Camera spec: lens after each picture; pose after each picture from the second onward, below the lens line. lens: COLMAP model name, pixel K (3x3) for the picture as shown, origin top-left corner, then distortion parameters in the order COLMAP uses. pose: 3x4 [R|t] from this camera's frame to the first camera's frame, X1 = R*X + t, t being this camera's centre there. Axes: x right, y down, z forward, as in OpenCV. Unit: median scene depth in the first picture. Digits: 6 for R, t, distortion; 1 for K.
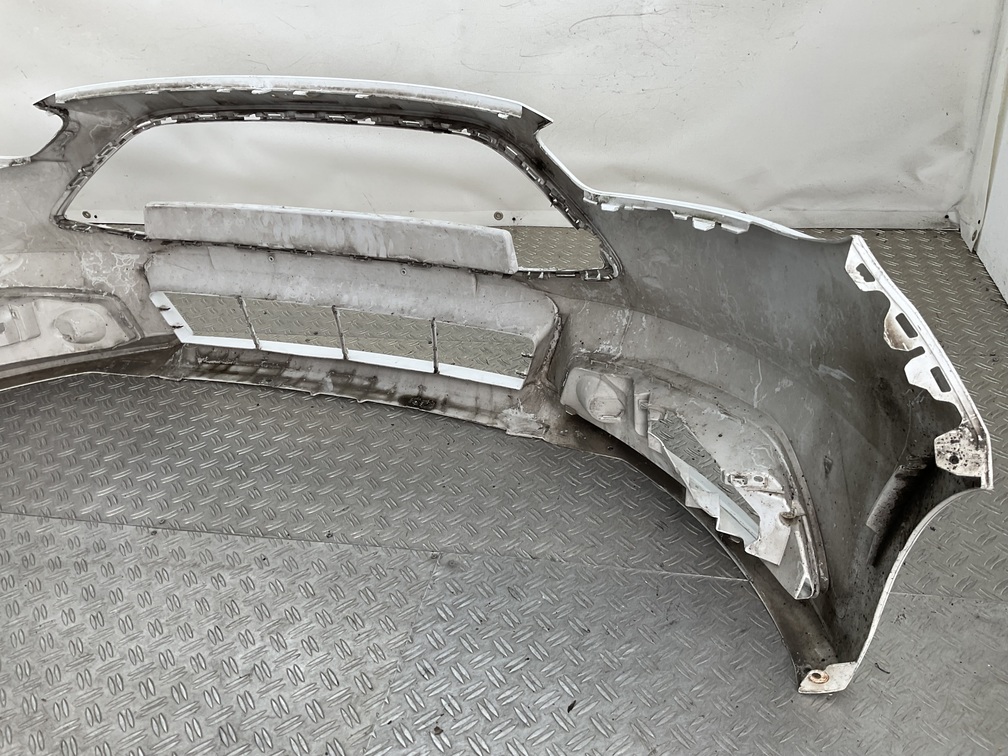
lens RADIAL K [[861.1, 0, 504.0], [0, 861.1, 378.0], [0, 0, 1]] dist [0.132184, -0.291358]
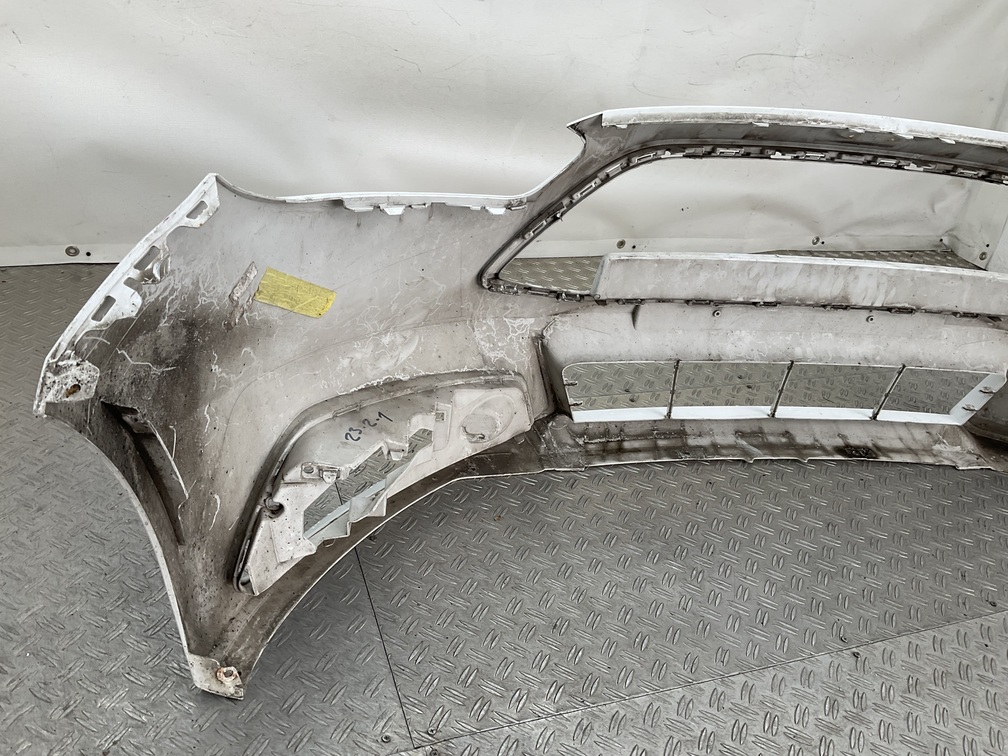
lens RADIAL K [[843.3, 0, 507.8], [0, 843.3, 376.7], [0, 0, 1]] dist [-0.008035, -0.009177]
pose [[0.838127, -0.106888, 0.534900, -0.872560], [0.103040, 0.993982, 0.037174, -0.123708], [-0.535654, 0.023960, 0.844097, 0.394389]]
